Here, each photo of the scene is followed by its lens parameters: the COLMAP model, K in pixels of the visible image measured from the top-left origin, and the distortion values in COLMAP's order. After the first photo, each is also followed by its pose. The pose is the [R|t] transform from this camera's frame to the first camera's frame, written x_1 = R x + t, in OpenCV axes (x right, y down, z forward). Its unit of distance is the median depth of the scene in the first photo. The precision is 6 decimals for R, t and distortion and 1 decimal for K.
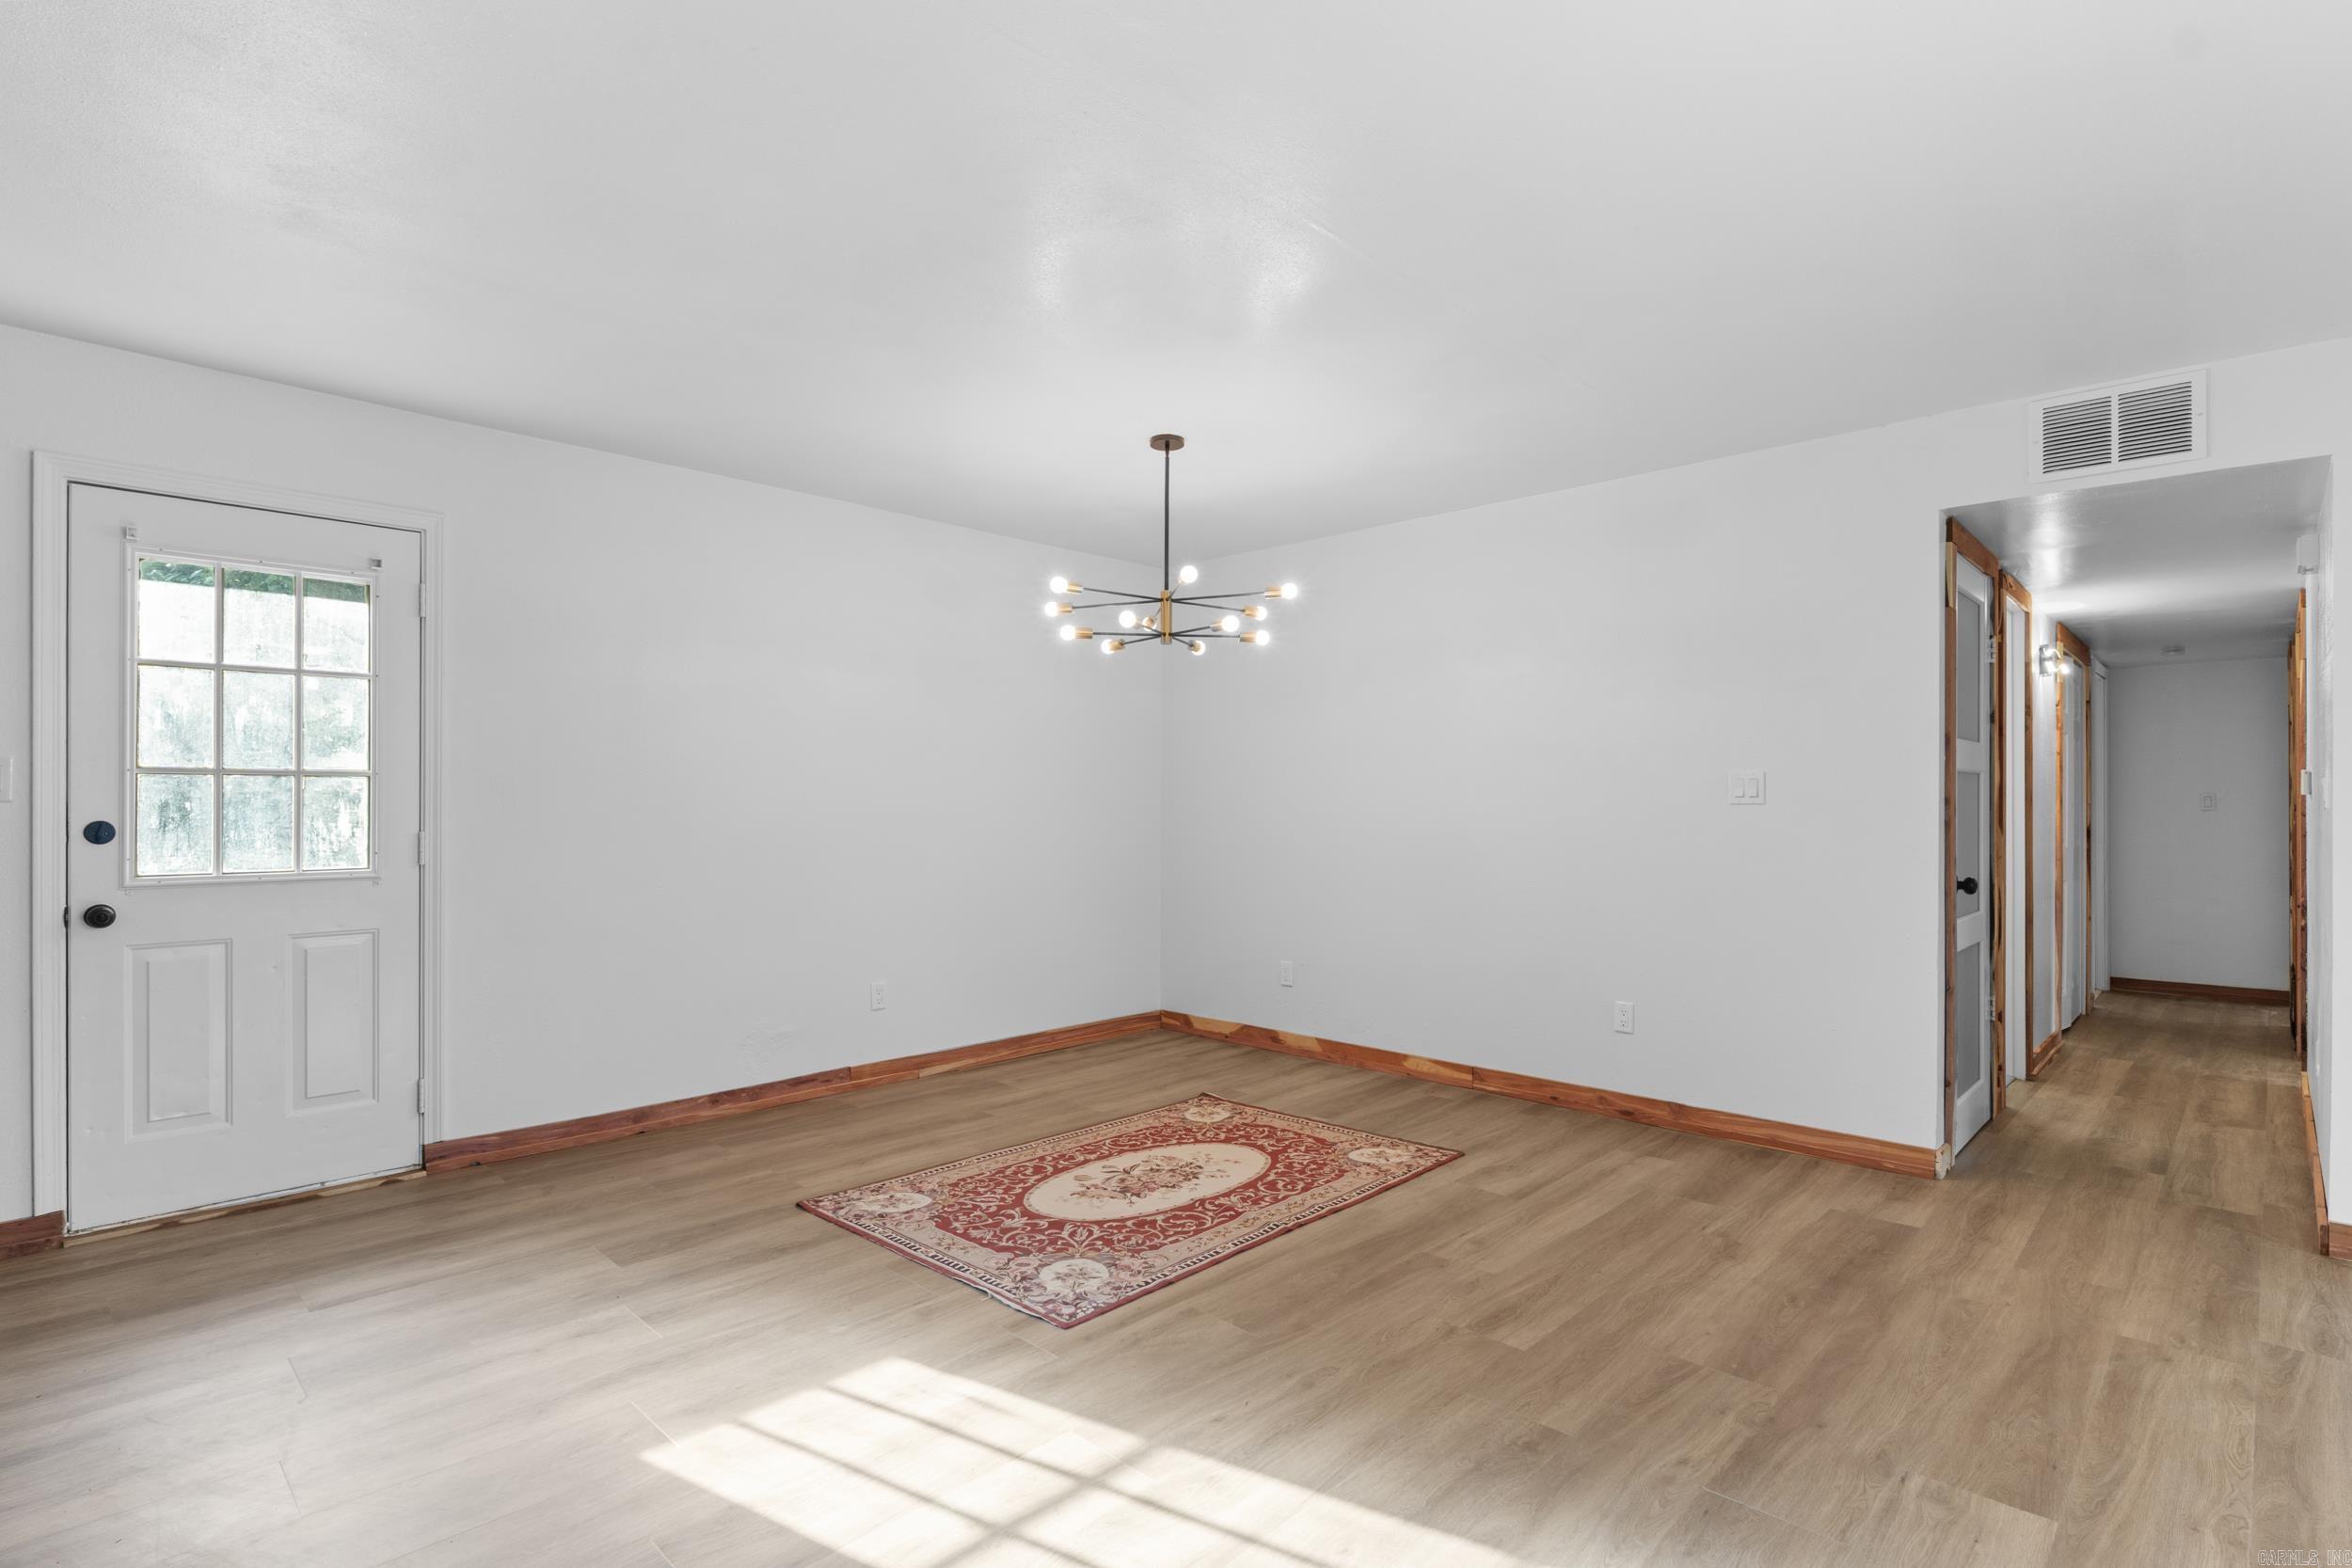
lens RADIAL K [[1144.8, 0, 1178.0], [0, 1144.8, 800.4], [0, 0, 1]] dist [-0.004482, -0.001355]
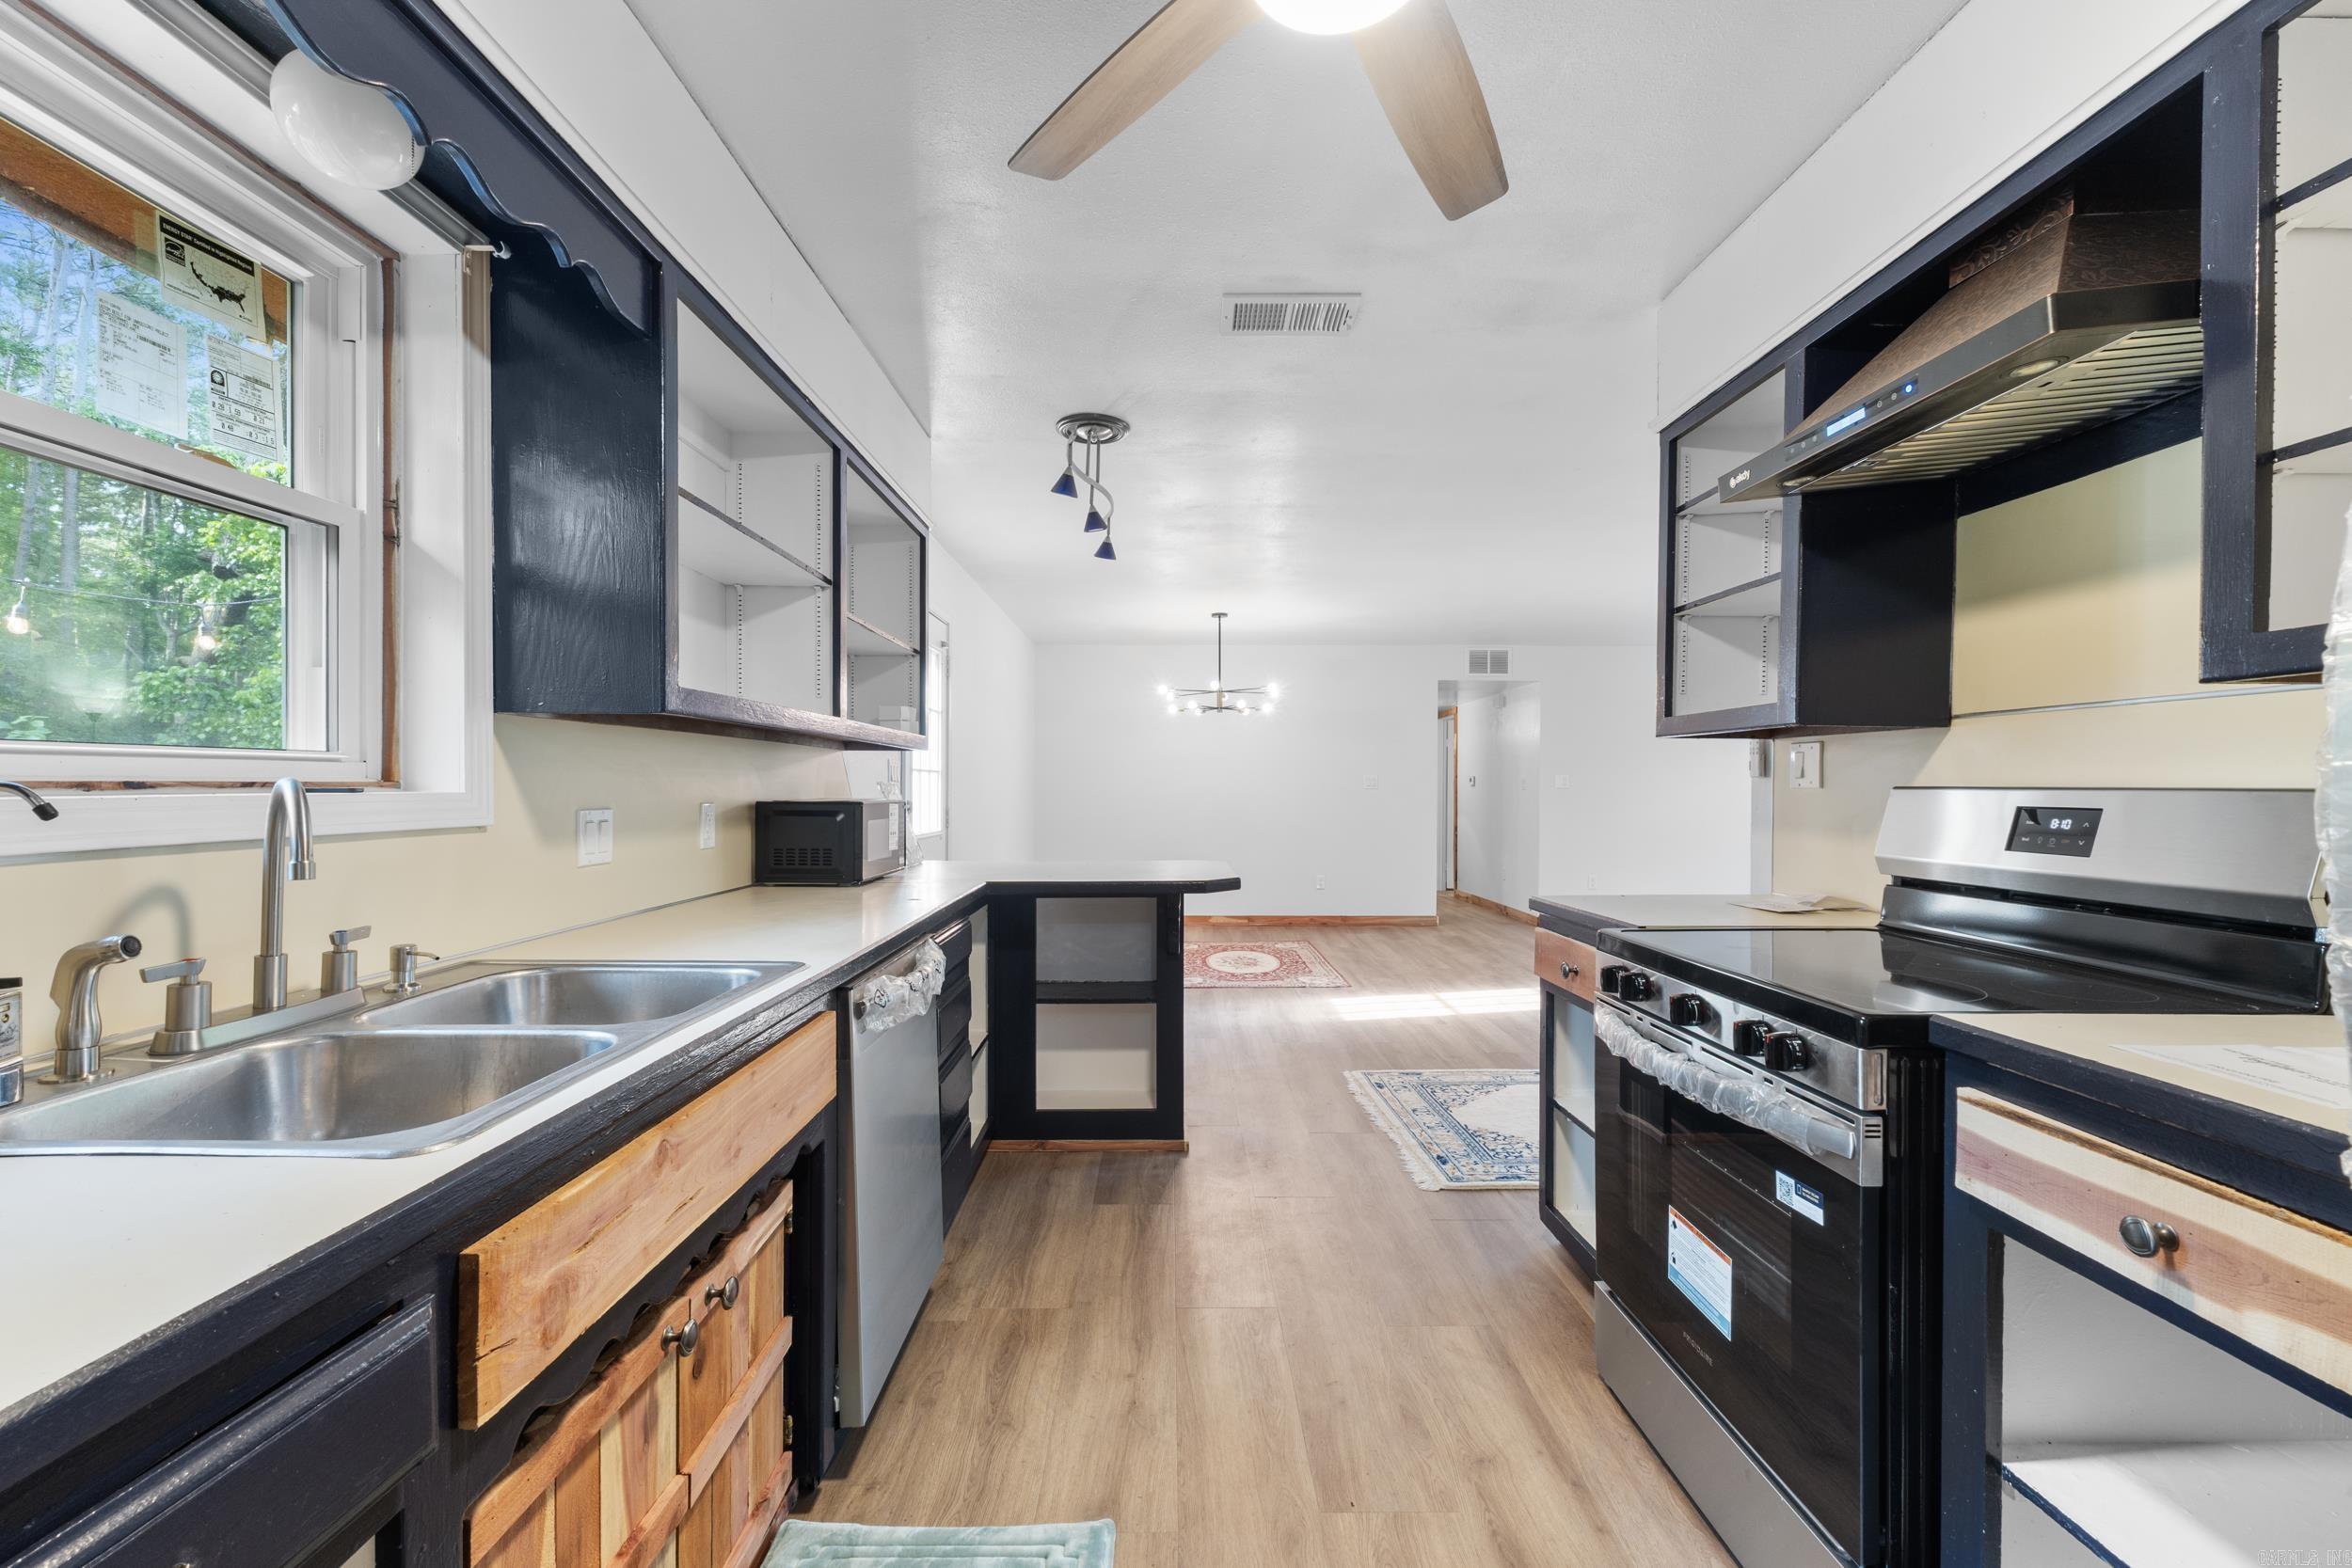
lens RADIAL K [[991.7, 0, 1176.1], [0, 991.7, 795.6], [0, 0, 1]] dist [0.002749, 0.000244]
pose [[0.717818, -0.005326, 0.696210, -1.411008], [-0.000414, 0.999967, 0.008077, -0.000089], [-0.696230, -0.006086, 0.717793, -0.256658]]
